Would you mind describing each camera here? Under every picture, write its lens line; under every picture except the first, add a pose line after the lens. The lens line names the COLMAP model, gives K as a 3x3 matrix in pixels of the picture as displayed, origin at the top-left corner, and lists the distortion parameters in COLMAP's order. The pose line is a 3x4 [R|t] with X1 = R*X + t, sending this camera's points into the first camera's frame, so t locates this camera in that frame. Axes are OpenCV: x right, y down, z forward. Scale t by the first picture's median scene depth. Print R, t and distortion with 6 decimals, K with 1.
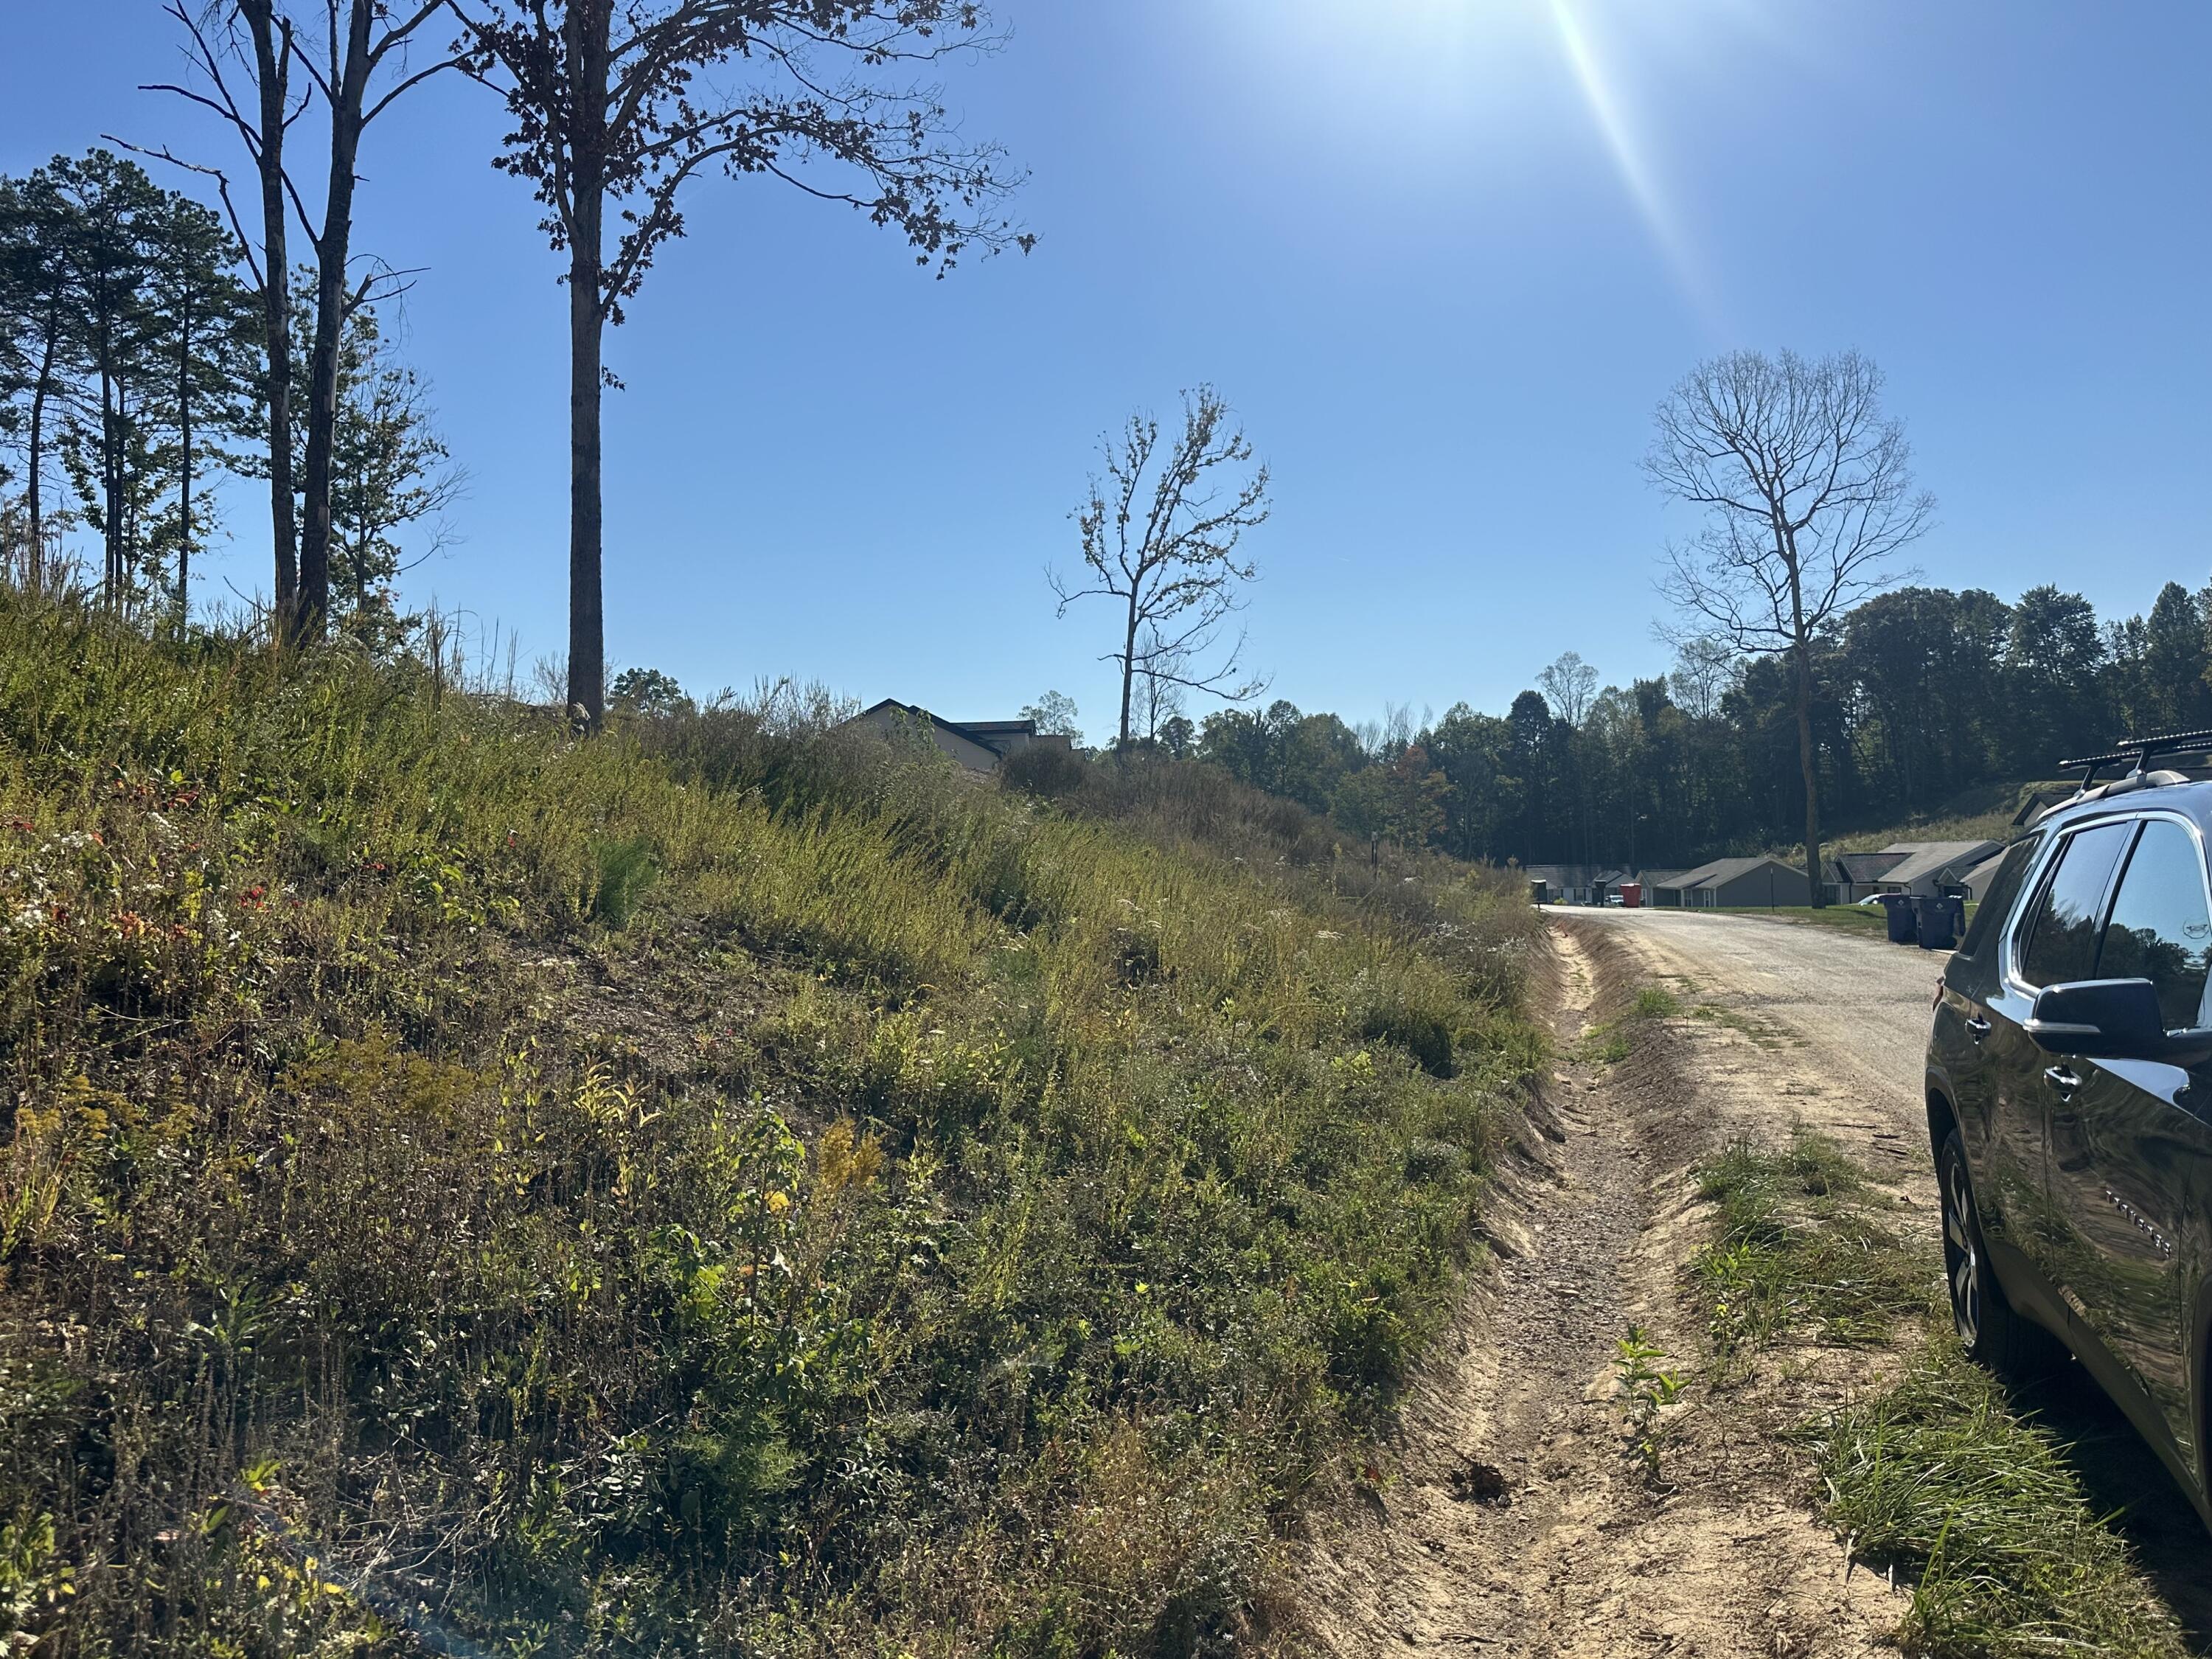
lens RADIAL K [[1615.3, 0, 1106.0], [0, 1615.3, 829.5], [0, 0, 1]] dist [0.023484, -0.031357]
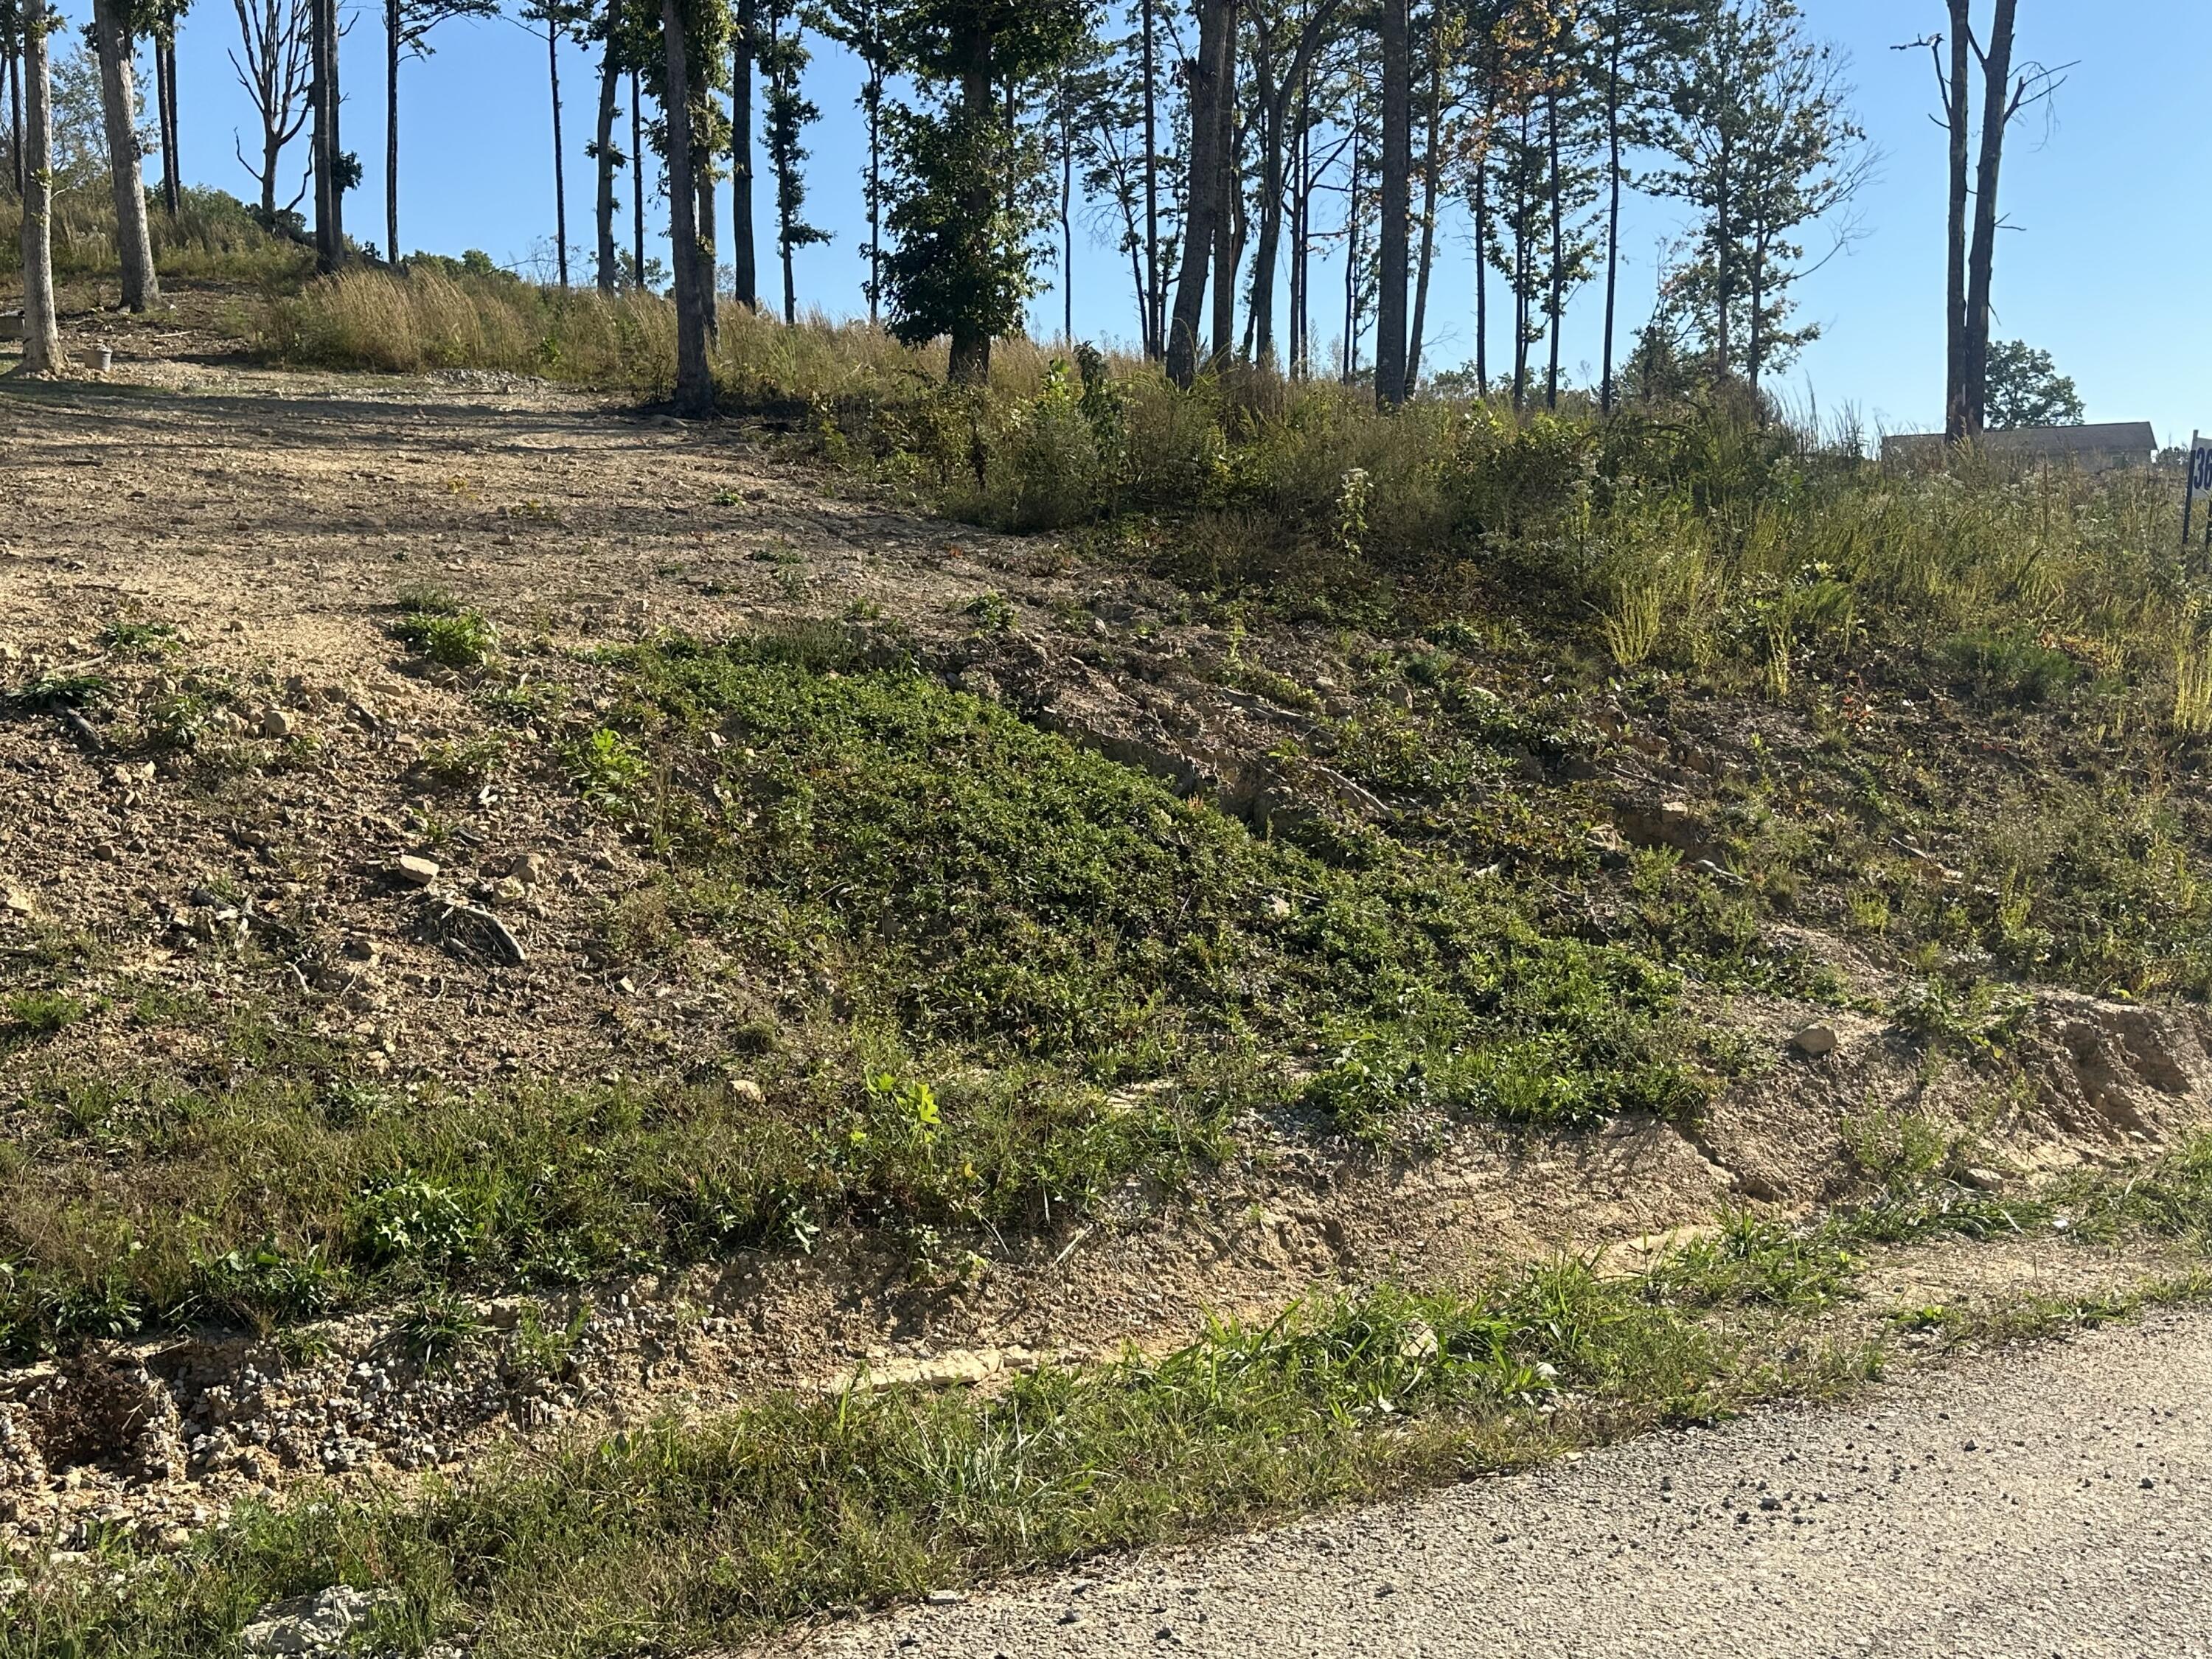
lens RADIAL K [[2127.5, 0, 1131.4], [0, 2127.5, 814.5], [0, 0, 1]] dist [0.219268, -0.489731]
pose [[0.804825, 0.049277, -0.591463, -0.031973], [0.022368, 0.993321, 0.113195, -0.025570], [0.593091, -0.104332, 0.798347, -0.453239]]
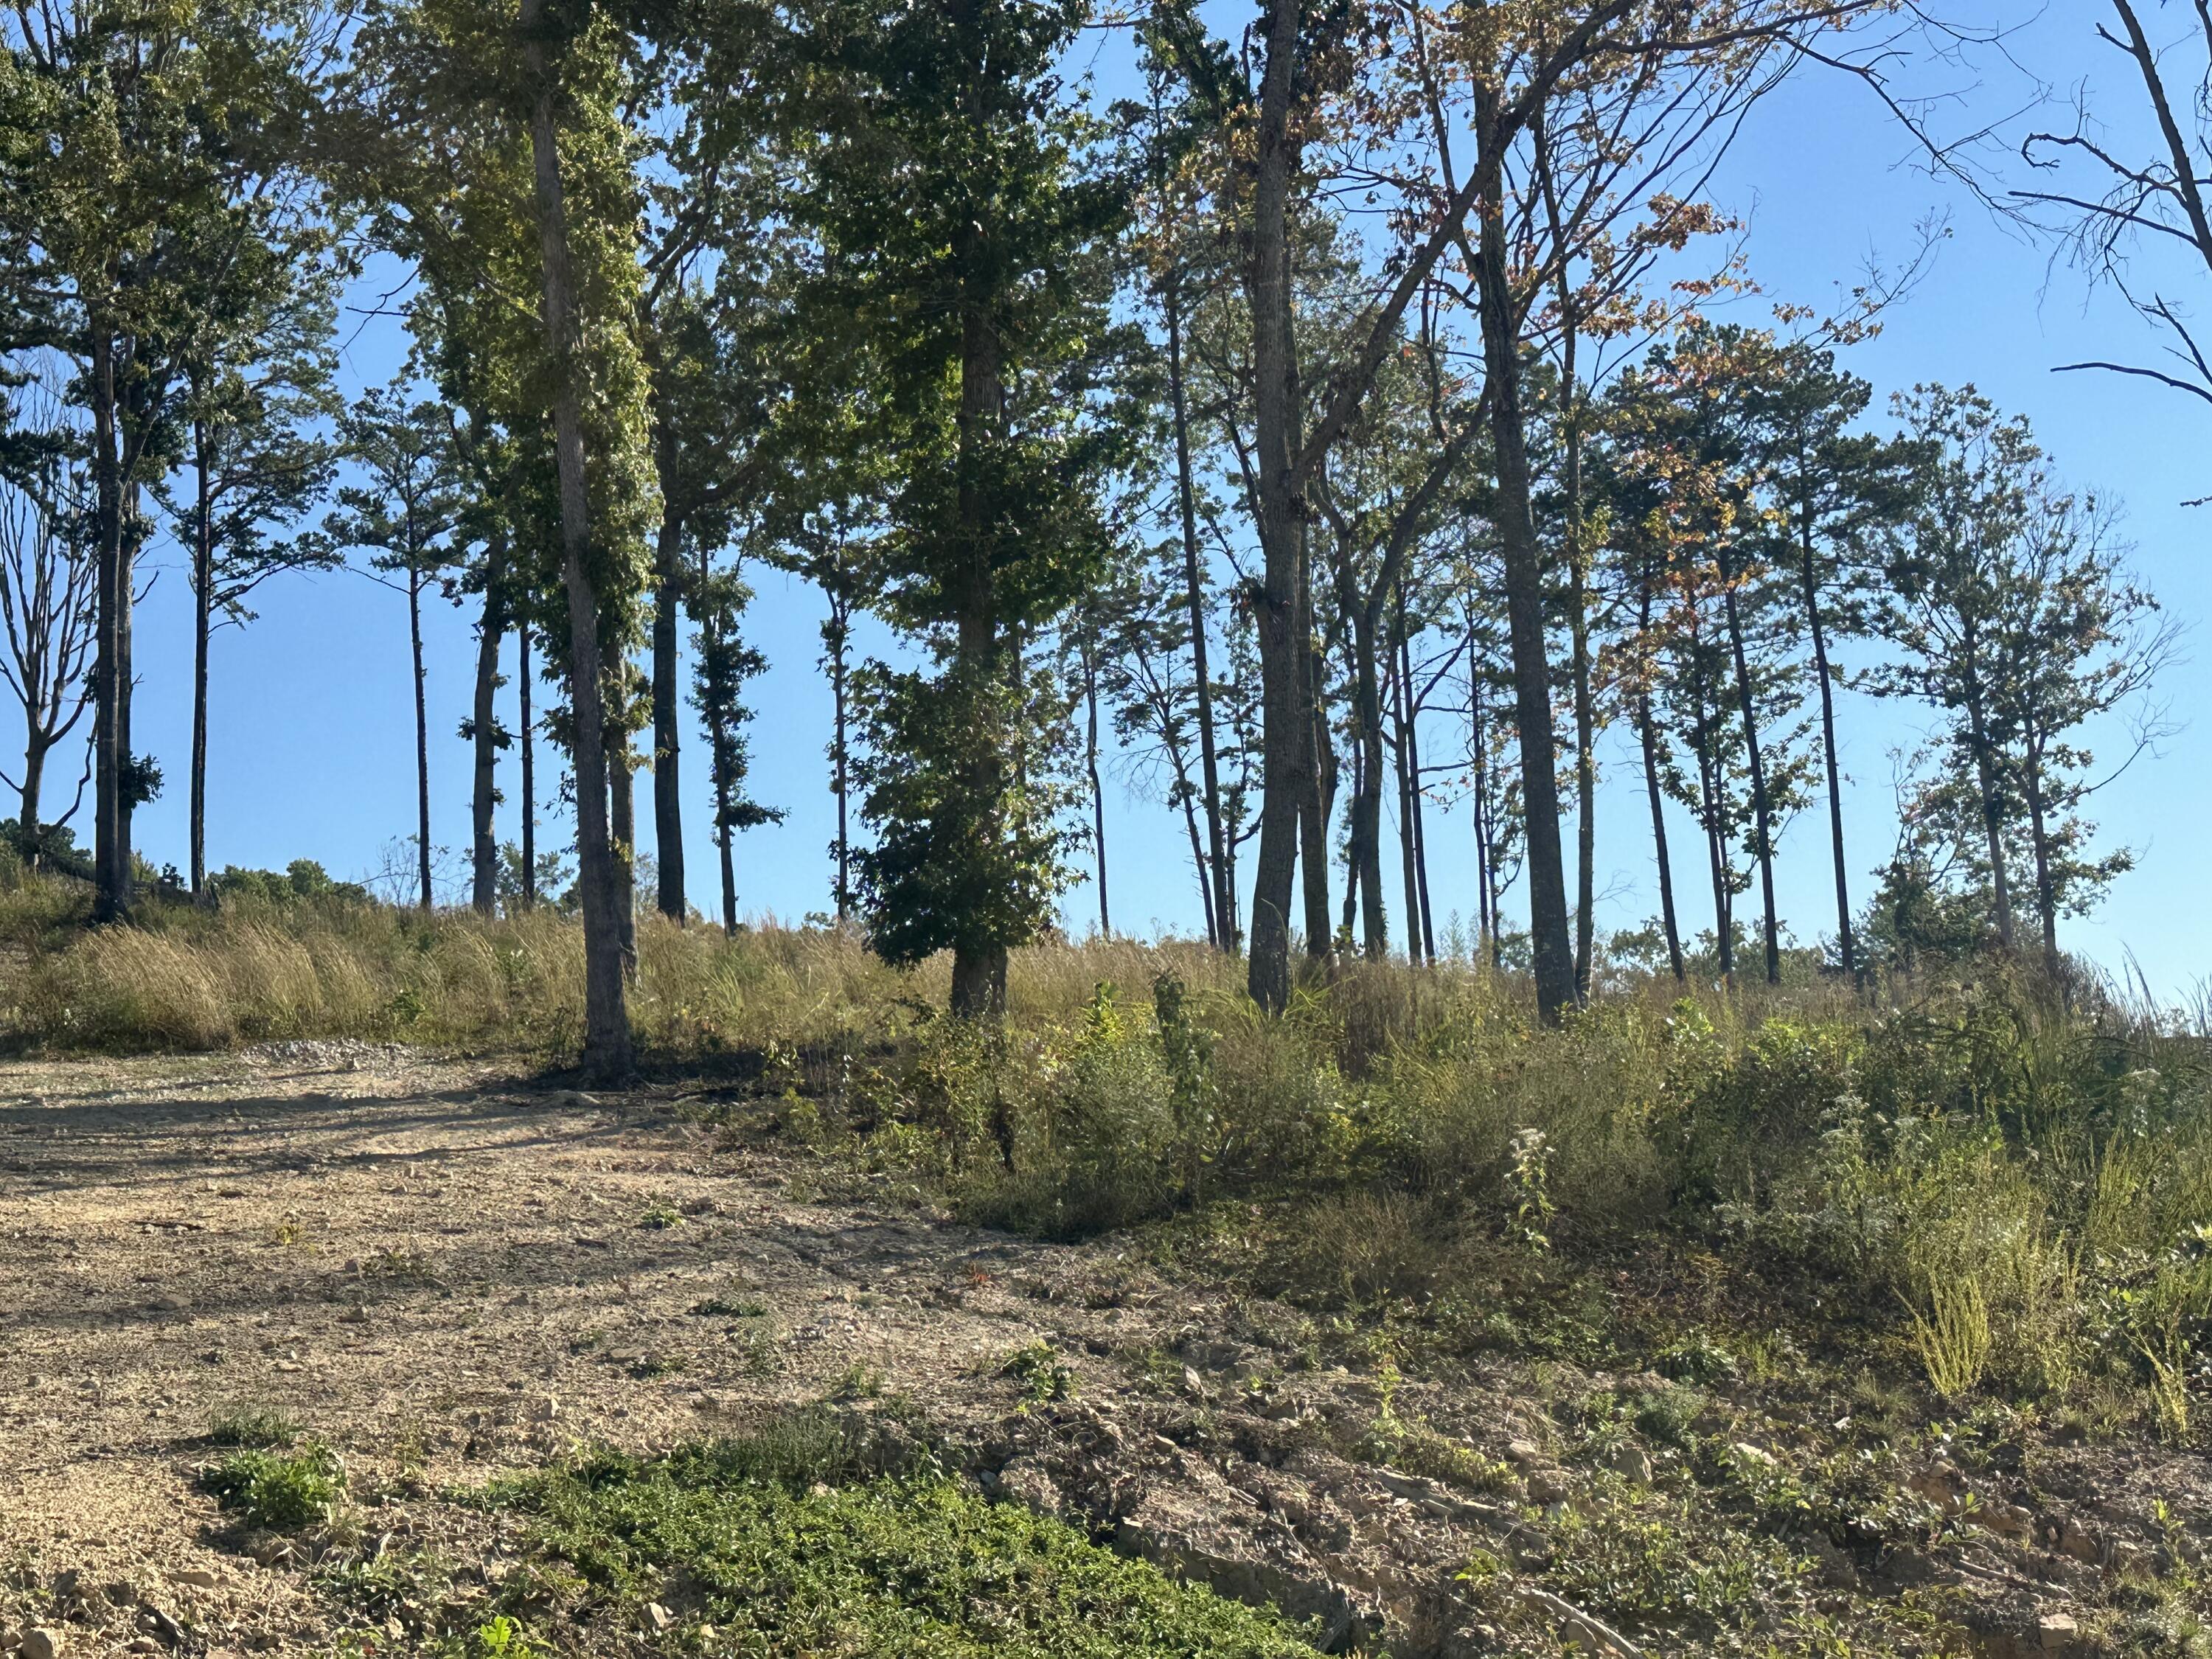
lens RADIAL K [[2977.4, 0, 1138.5], [0, 2977.4, 824.0], [0, 0, 1]] dist [0.212973, -0.416334]
pose [[0.788558, -0.145937, -0.597393, -0.033428], [0.080932, 0.987612, -0.134434, -0.032447], [0.609612, 0.057660, 0.790600, -0.454147]]
